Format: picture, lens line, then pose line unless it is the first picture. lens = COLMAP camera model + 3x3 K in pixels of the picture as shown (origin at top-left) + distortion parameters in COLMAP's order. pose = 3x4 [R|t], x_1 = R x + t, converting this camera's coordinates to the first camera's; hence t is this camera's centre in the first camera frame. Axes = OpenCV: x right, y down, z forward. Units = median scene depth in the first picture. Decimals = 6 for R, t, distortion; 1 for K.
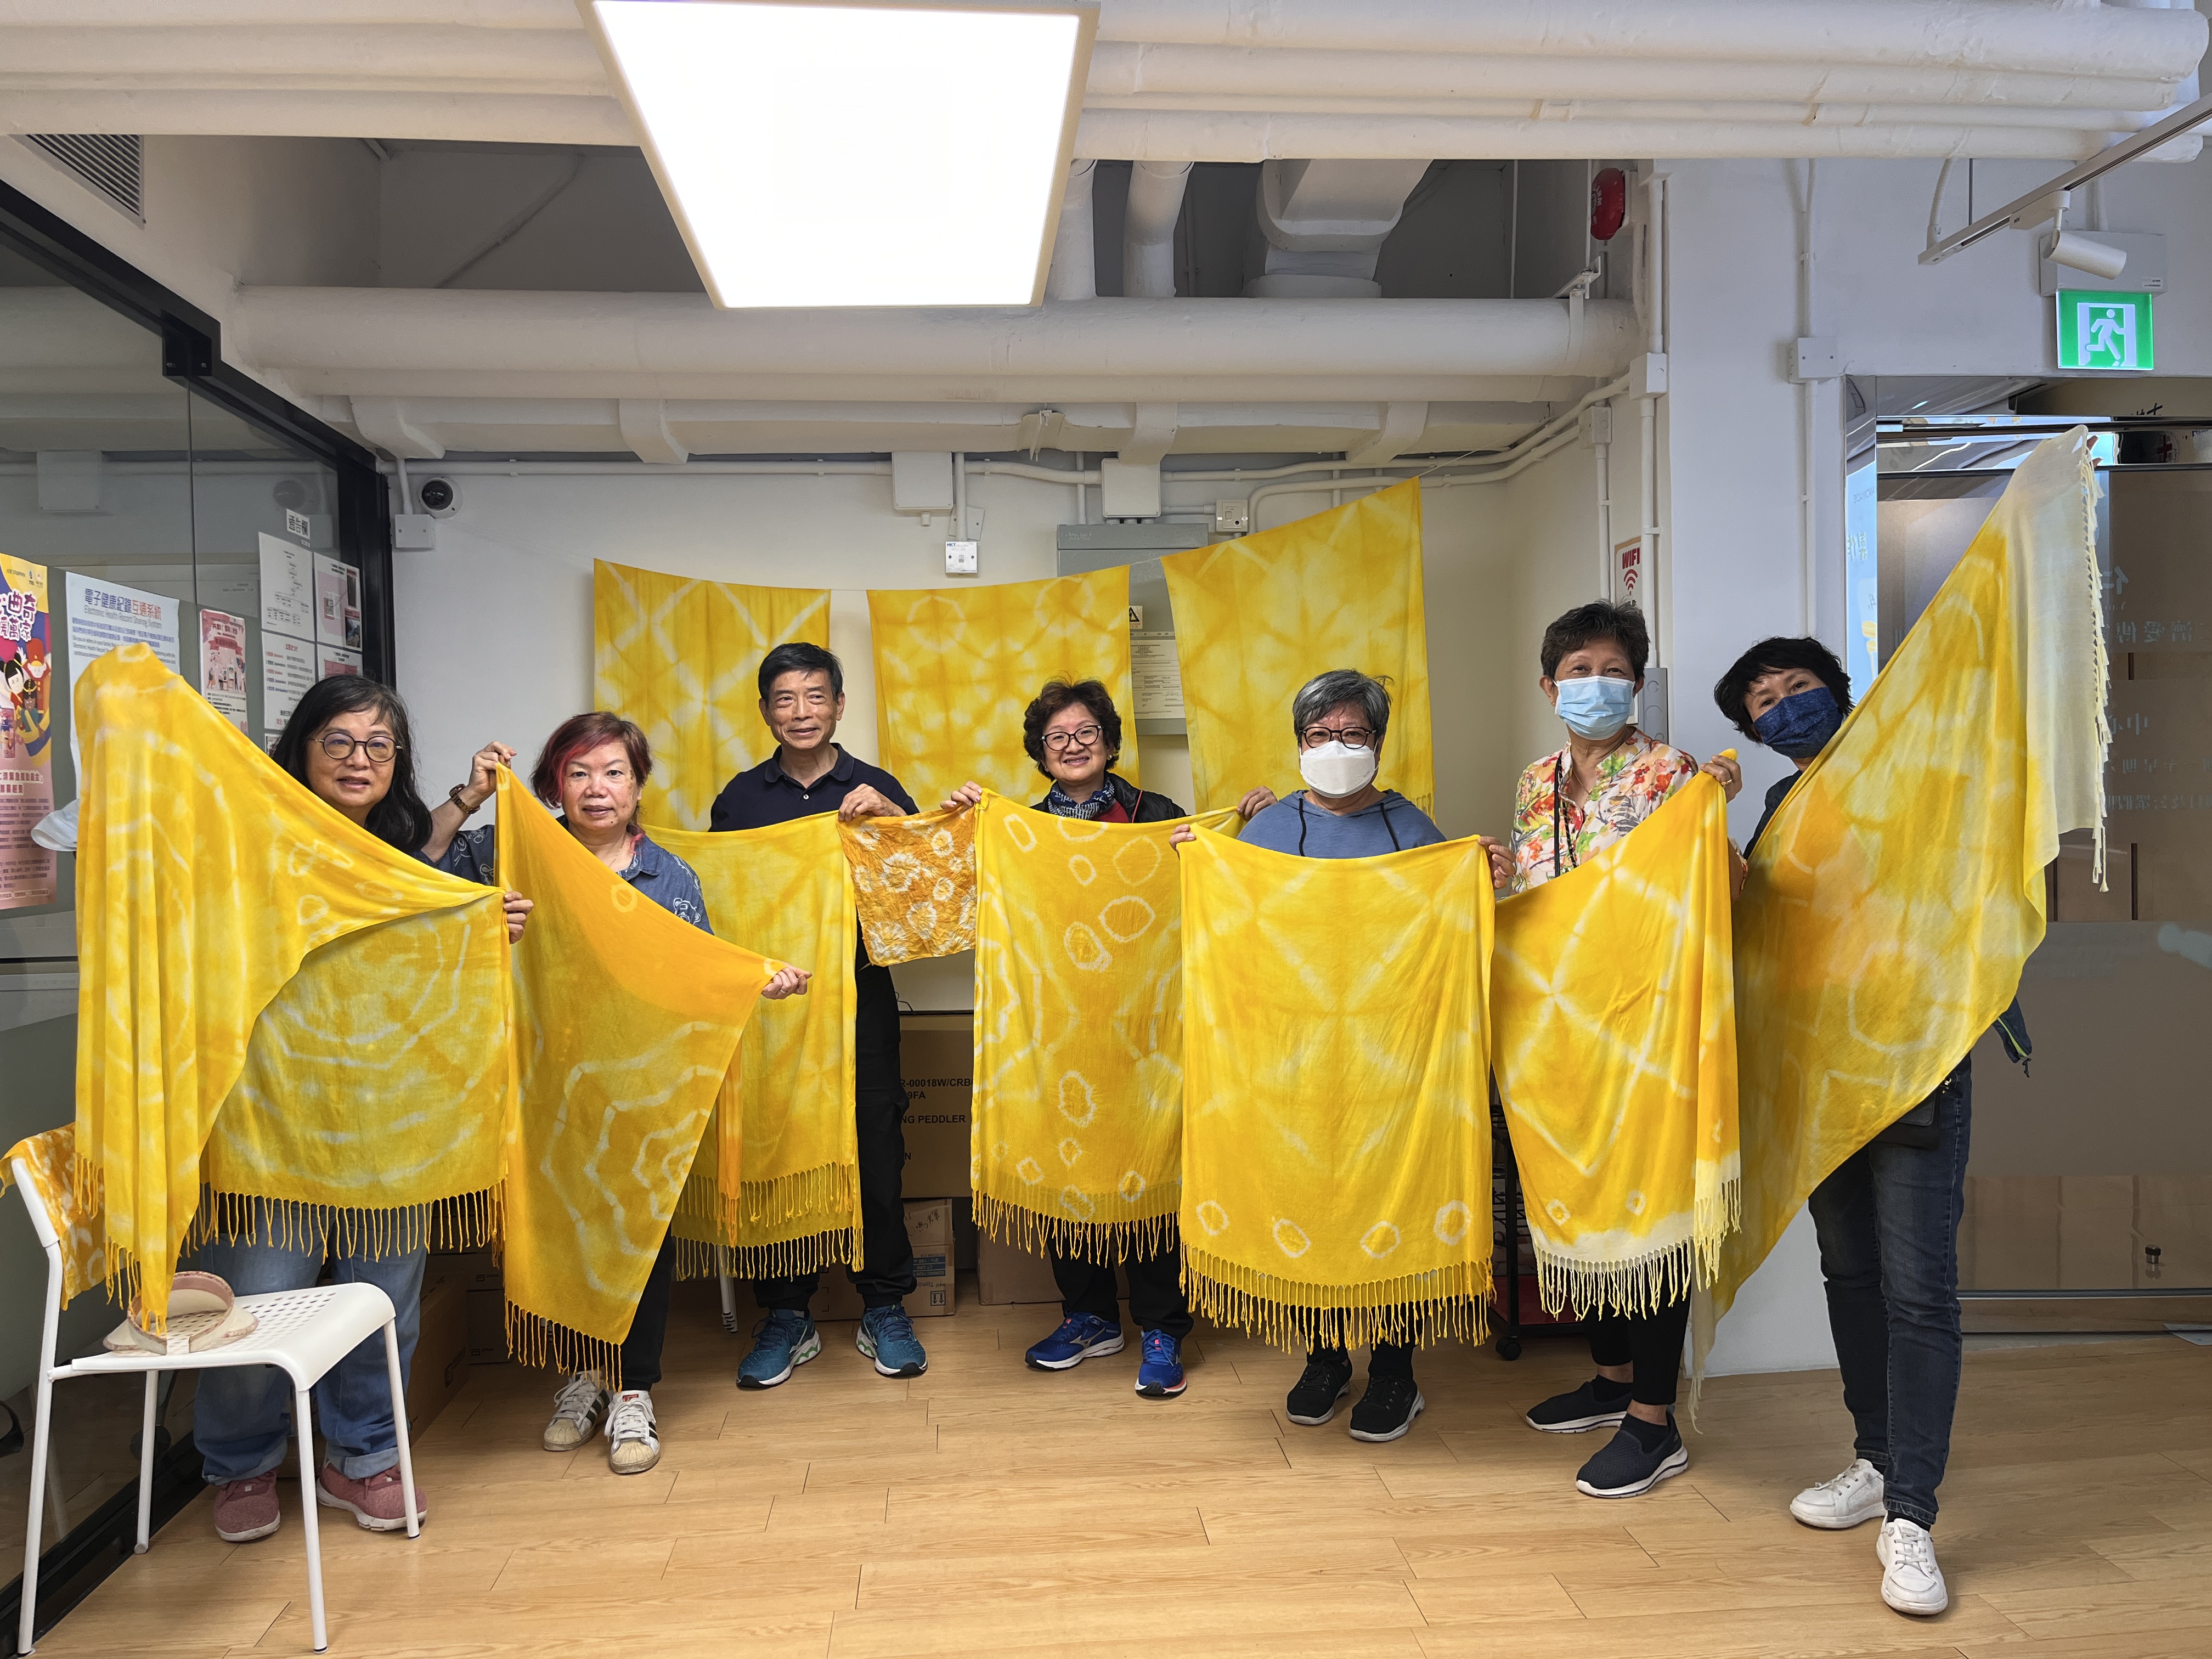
lens RADIAL K [[1709.5, 0, 1105.8], [0, 1709.5, 838.5], [0, 0, 1]] dist [0.035786, -0.072113]
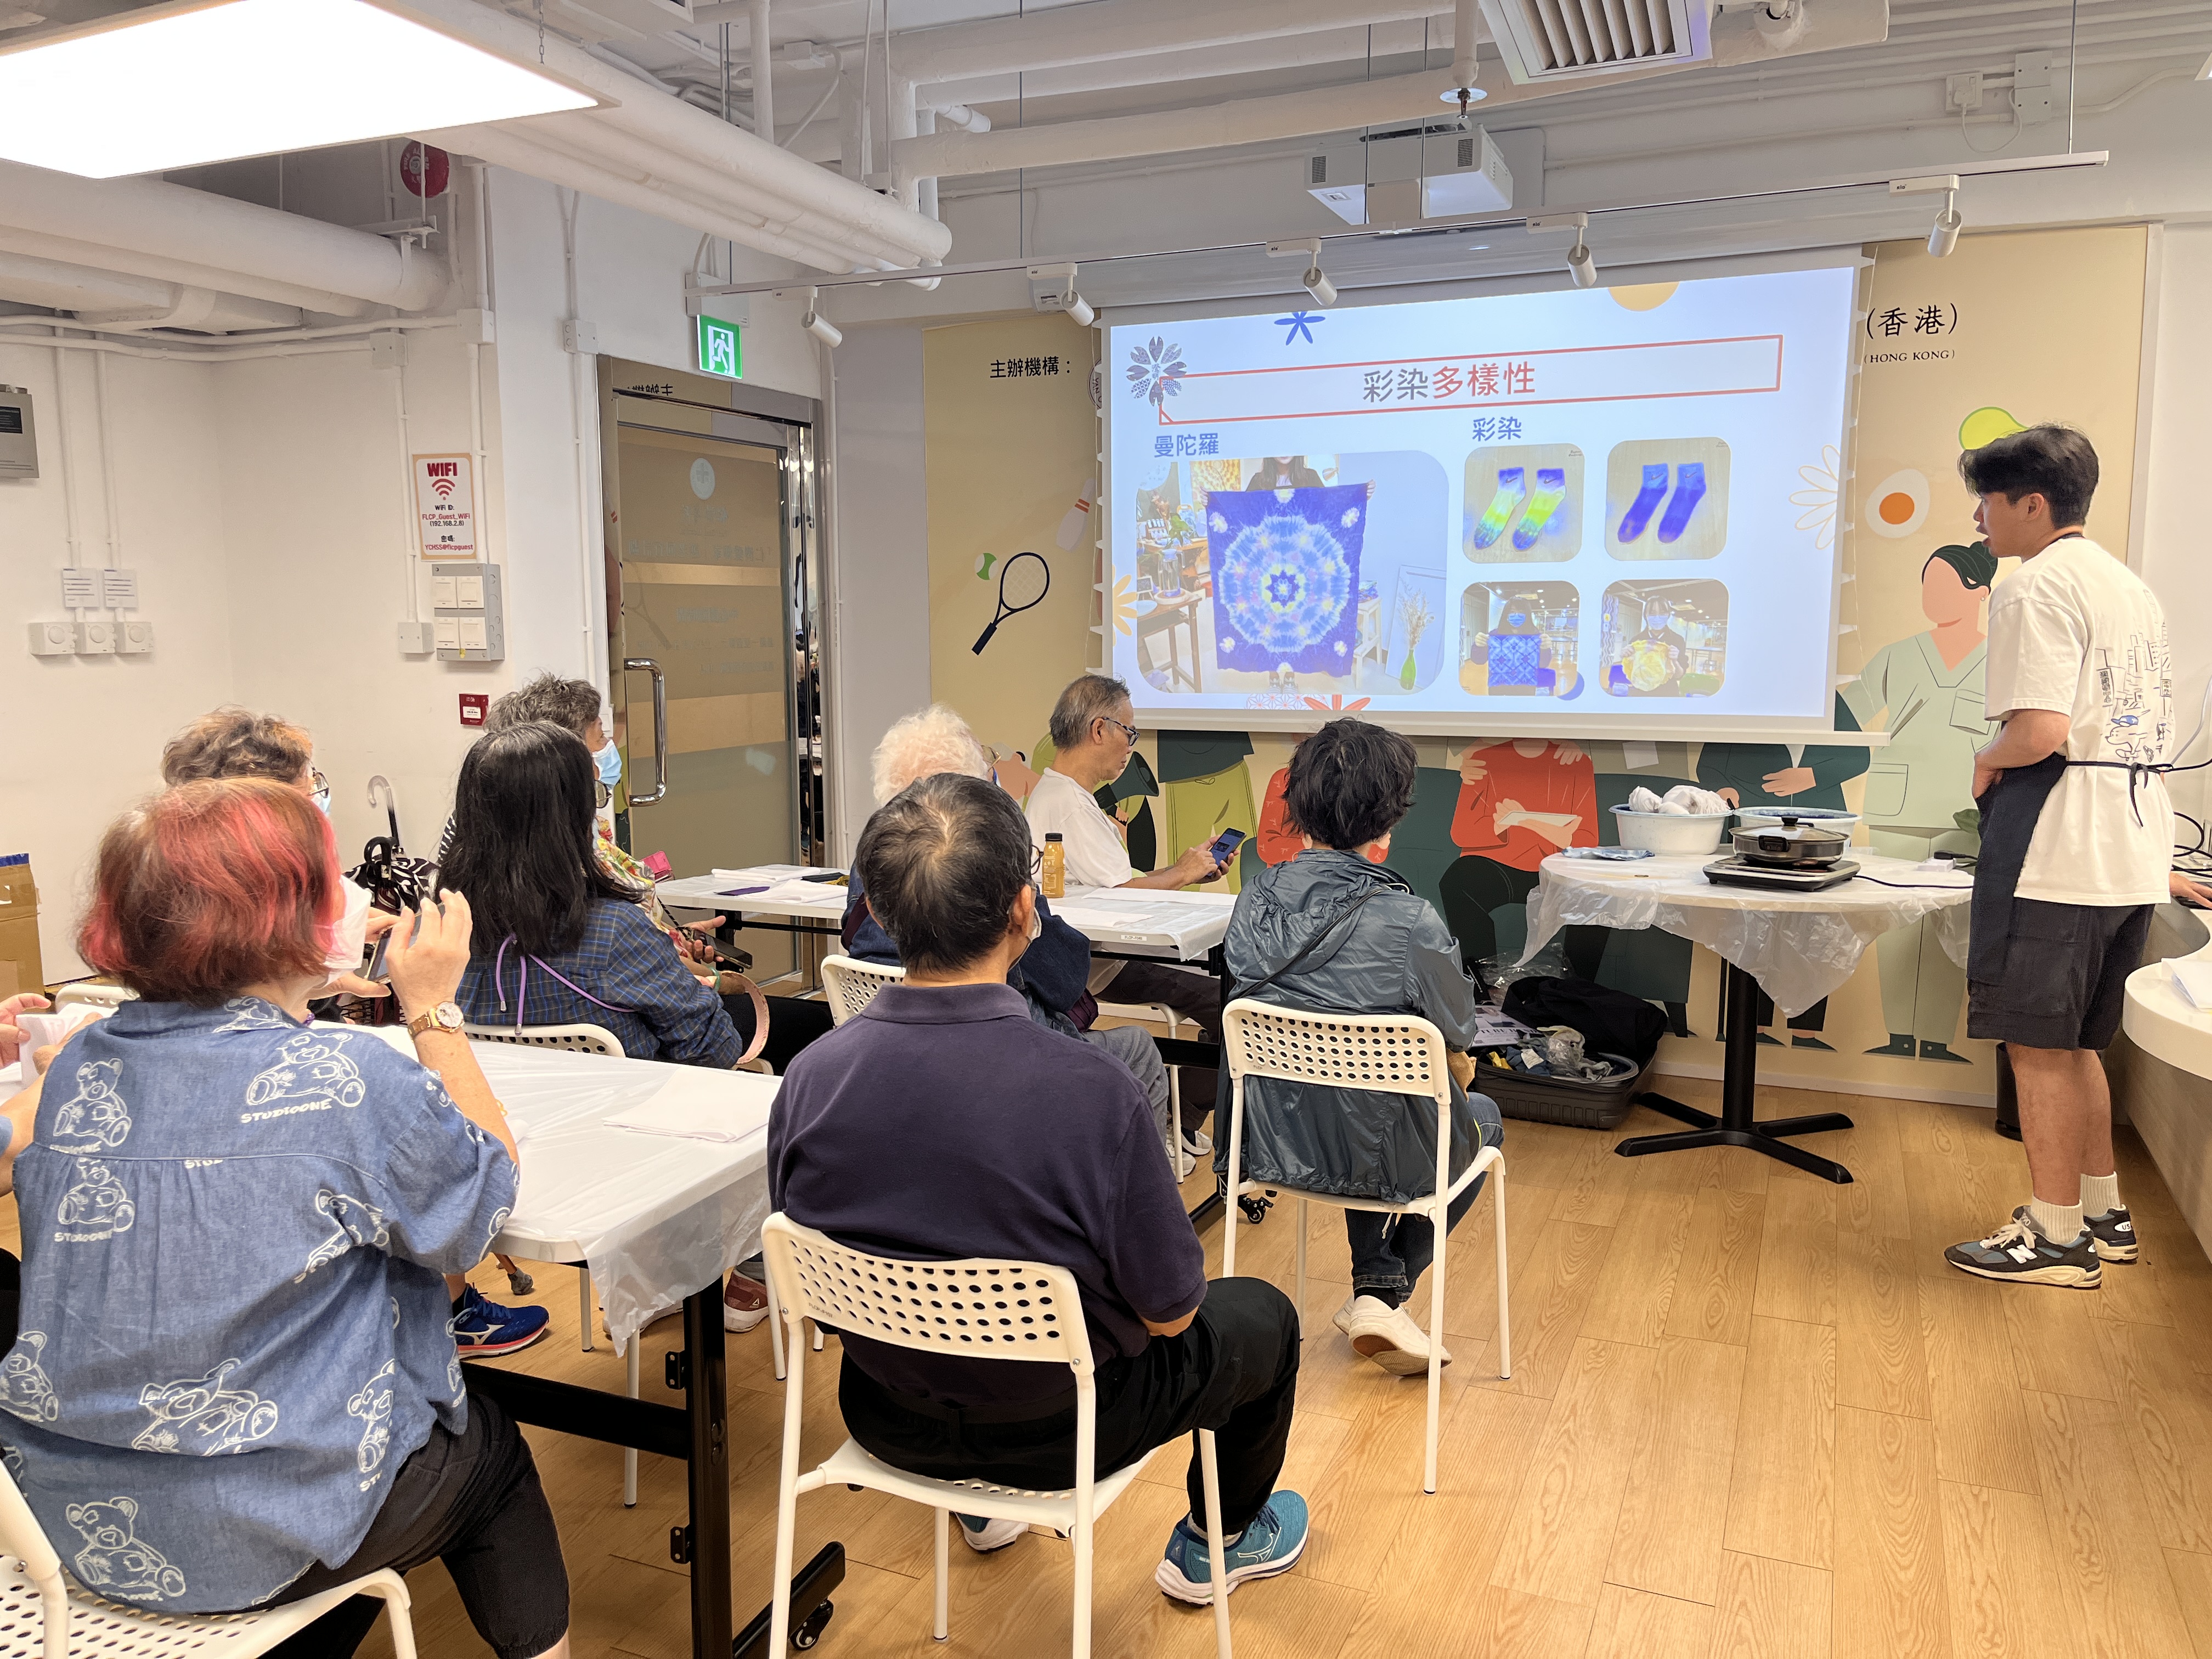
lens RADIAL K [[1709.5, 0, 1117.4], [0, 1709.5, 826.9], [0, 0, 1]] dist [0.035786, -0.072113]
pose [[0.480066, -0.079493, 0.873623, -0.567475], [0.009067, 0.996282, 0.085672, -0.008006], [-0.877186, -0.033207, 0.479002, -0.023488]]
